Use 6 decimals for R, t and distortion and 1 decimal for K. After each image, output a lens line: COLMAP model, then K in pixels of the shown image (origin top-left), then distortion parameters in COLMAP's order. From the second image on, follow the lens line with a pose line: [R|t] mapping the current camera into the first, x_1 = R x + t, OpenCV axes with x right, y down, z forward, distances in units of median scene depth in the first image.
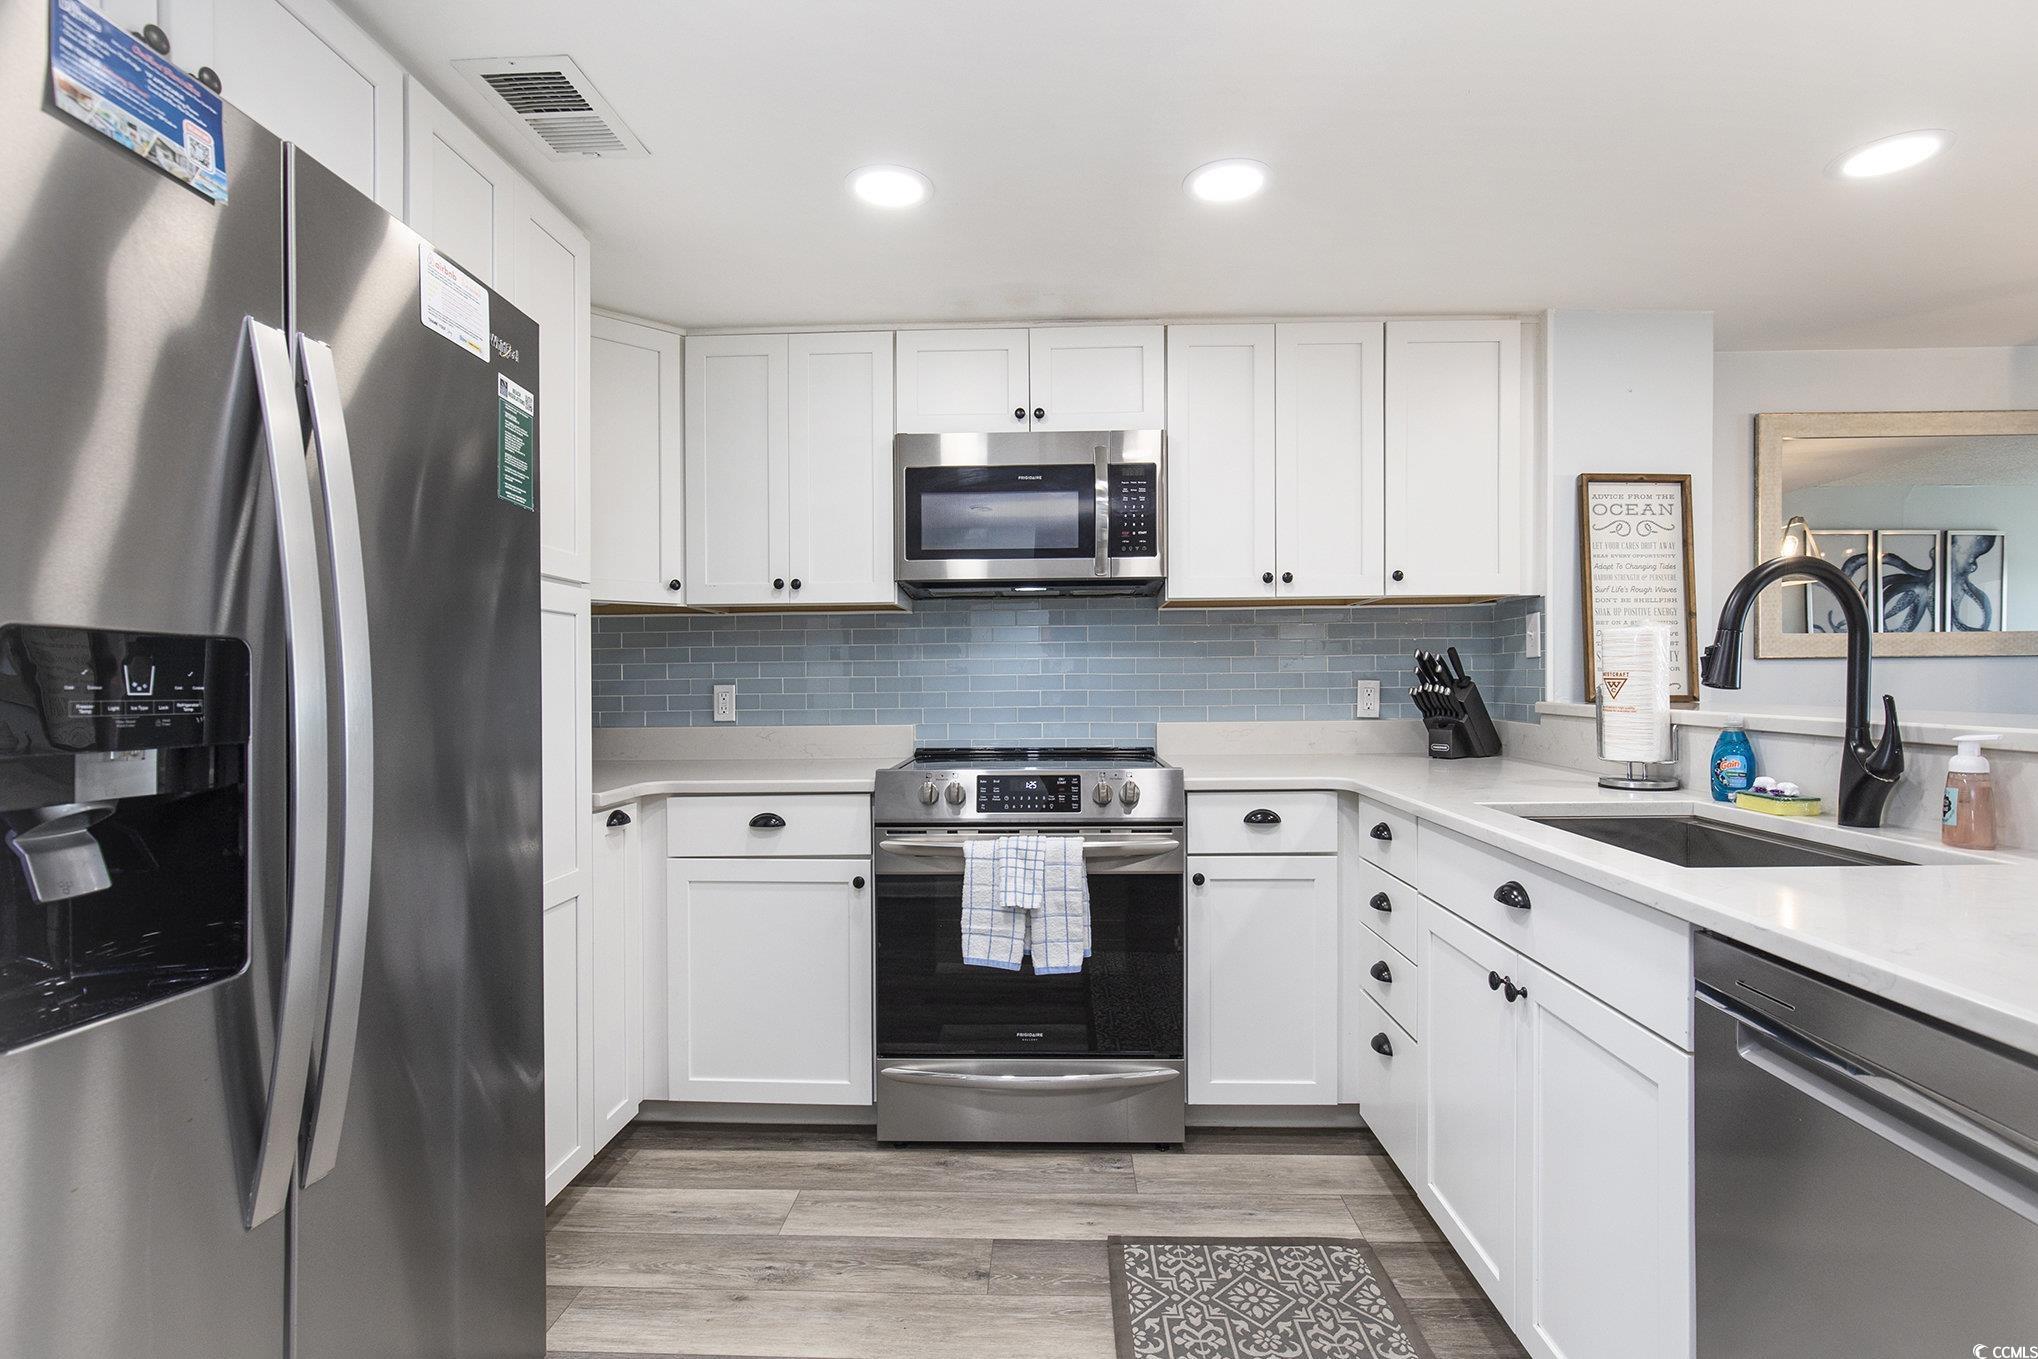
lens RADIAL K [[976.4, 0, 1023.8], [0, 976.4, 680.3], [0, 0, 1]] dist [-0.005585, -0.000937]
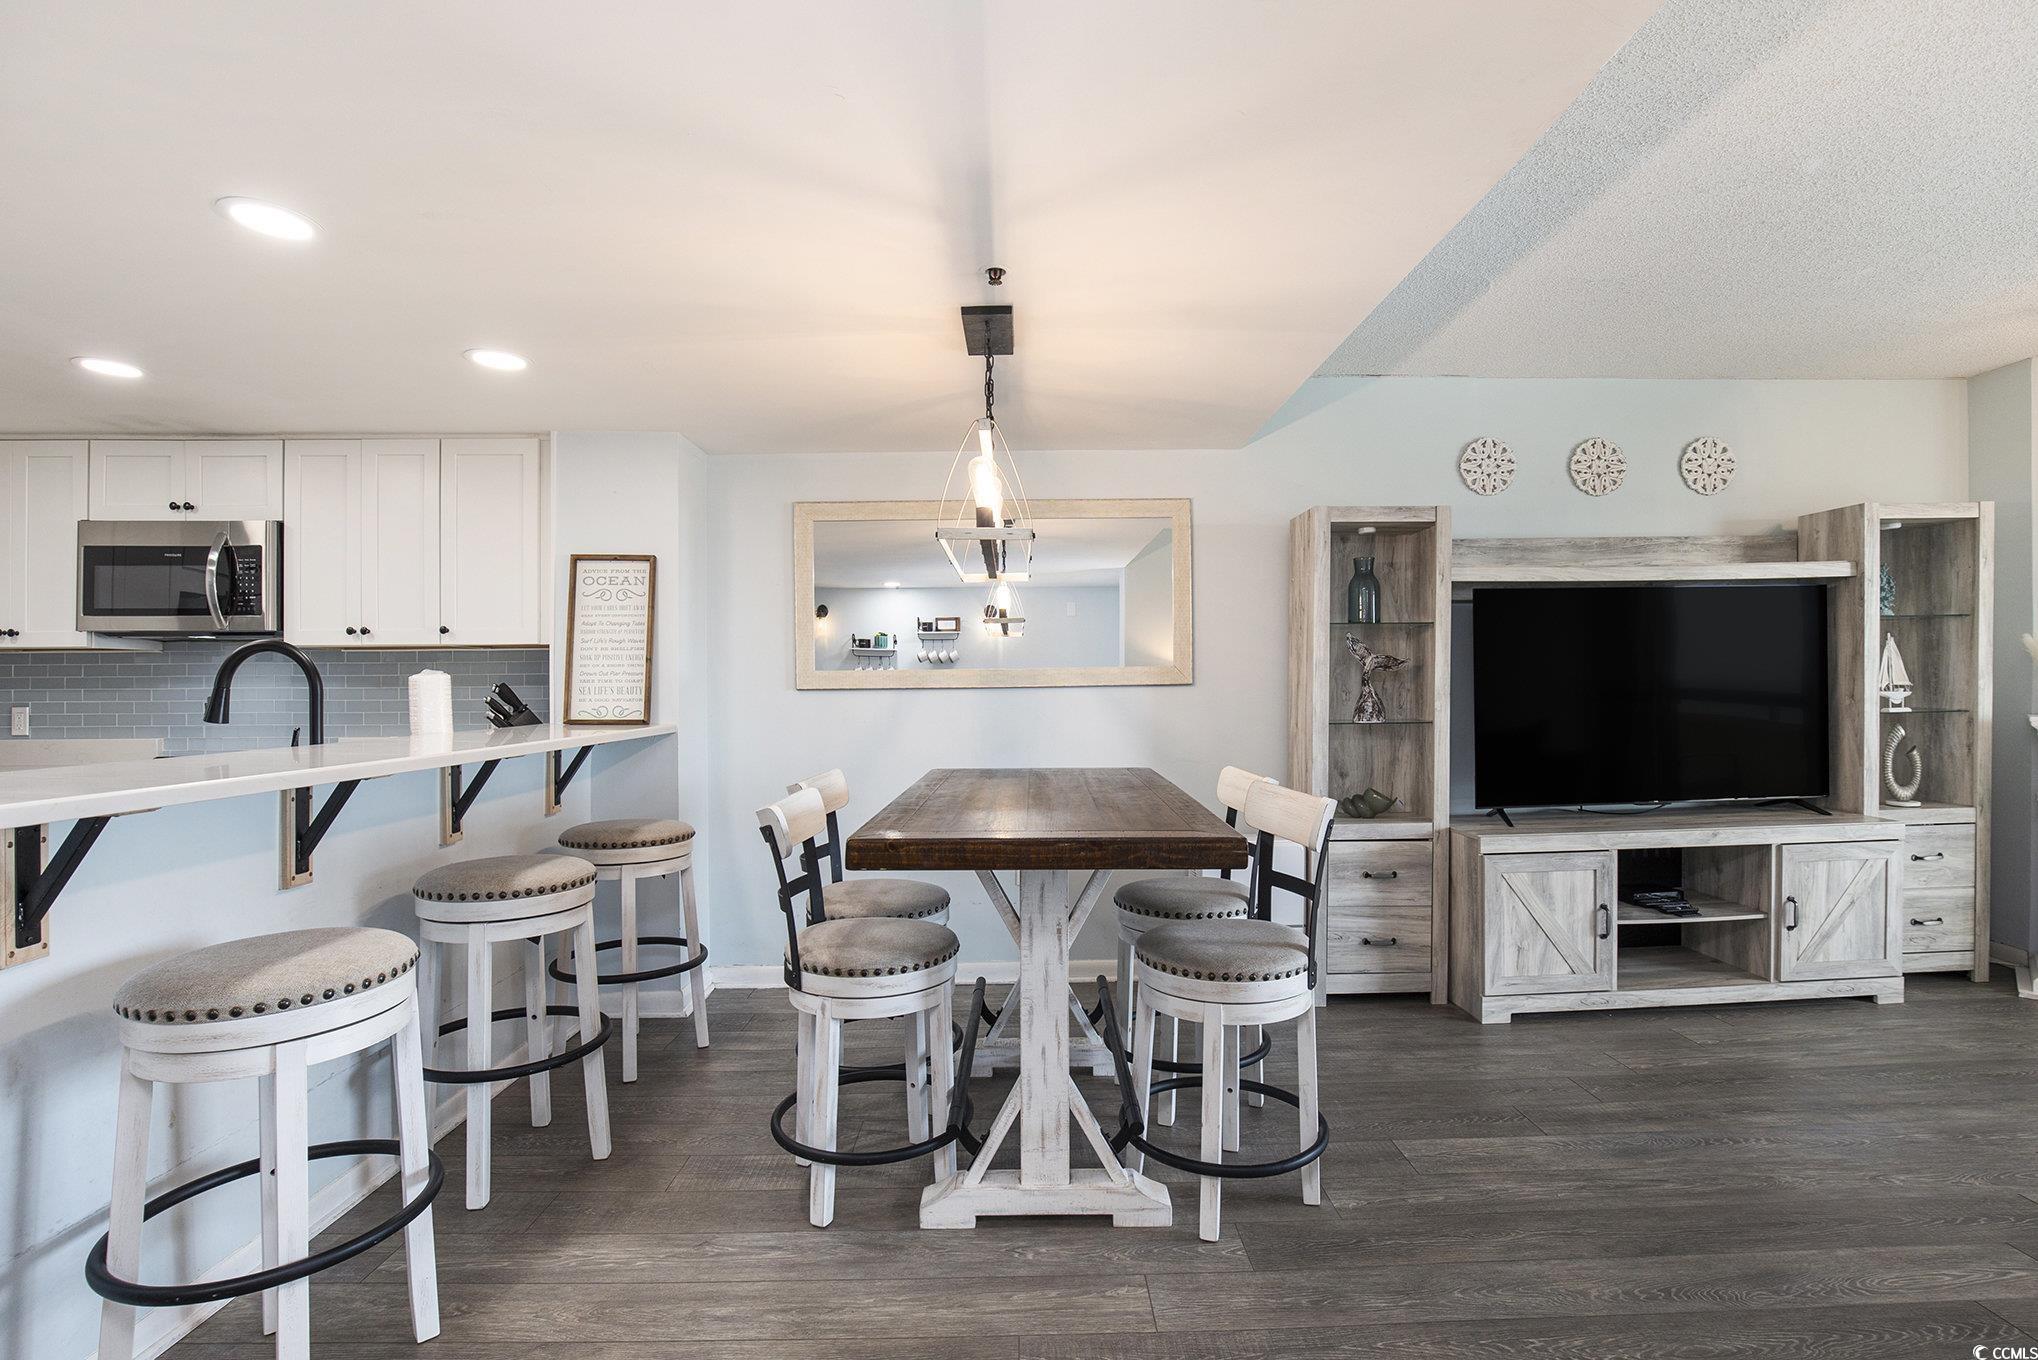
lens RADIAL K [[955.8, 0, 1027.4], [0, 955.8, 689.9], [0, 0, 1]] dist [-0.009778, -0.000821]
pose [[0.999051, -0.001262, 0.043528, 1.287834], [0.001083, 0.999991, 0.004137, -0.033911], [-0.043533, -0.004086, 0.999044, -0.384961]]
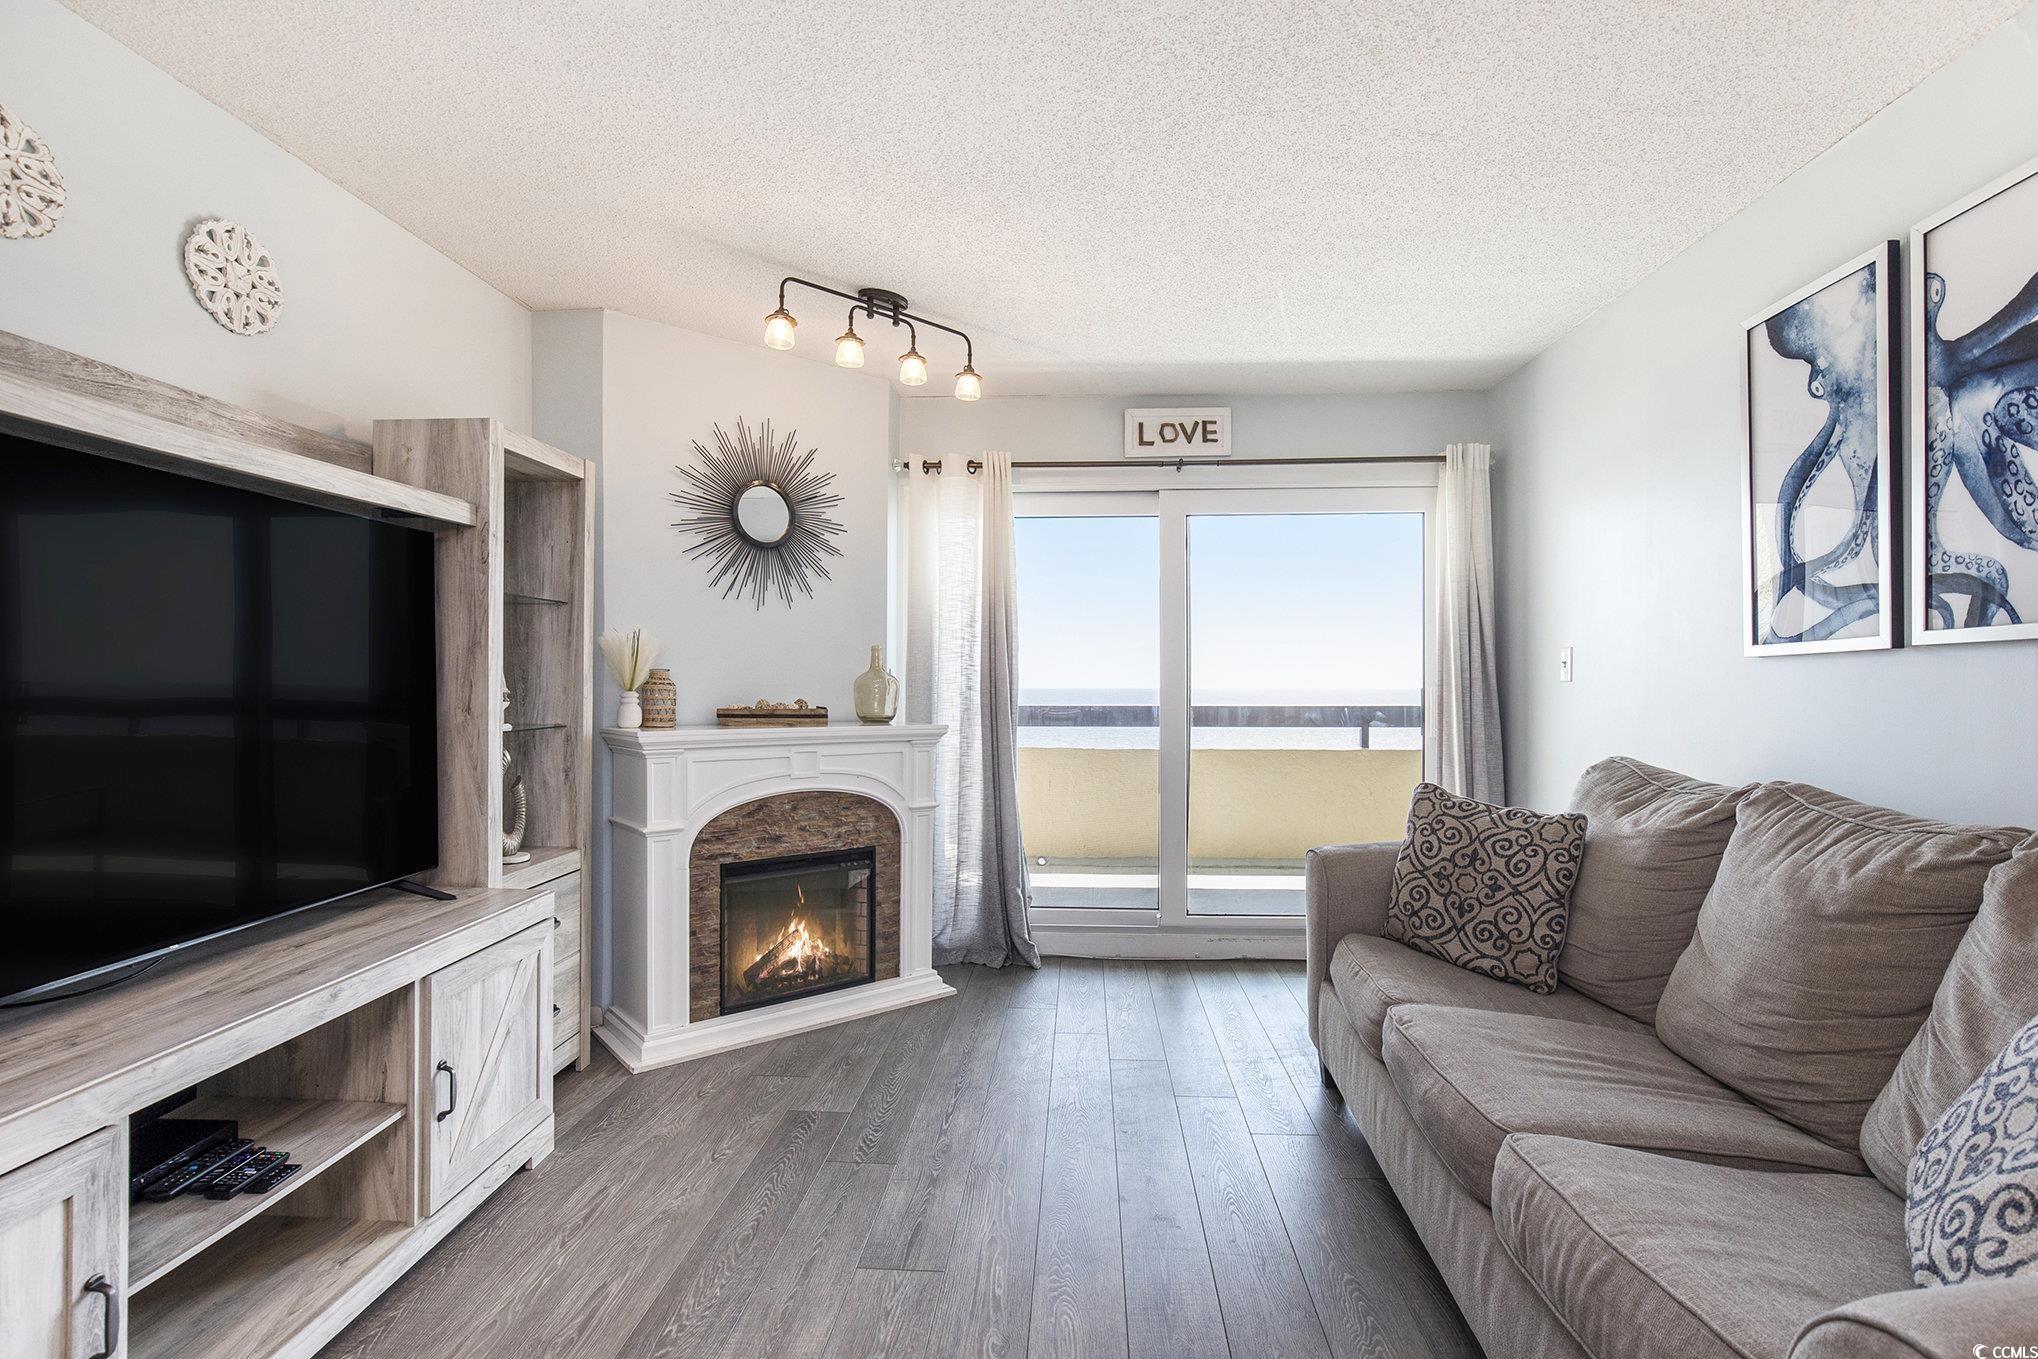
lens RADIAL K [[953.4, 0, 1042.6], [0, 953.4, 697.1], [0, 0, 1]] dist [-0.026137, 0.008688]
pose [[0.032718, -0.003857, 0.999457, 1.712992], [-0.000476, 0.999992, 0.003874, -0.032798], [-0.999465, -0.000602, 0.032716, 0.463538]]
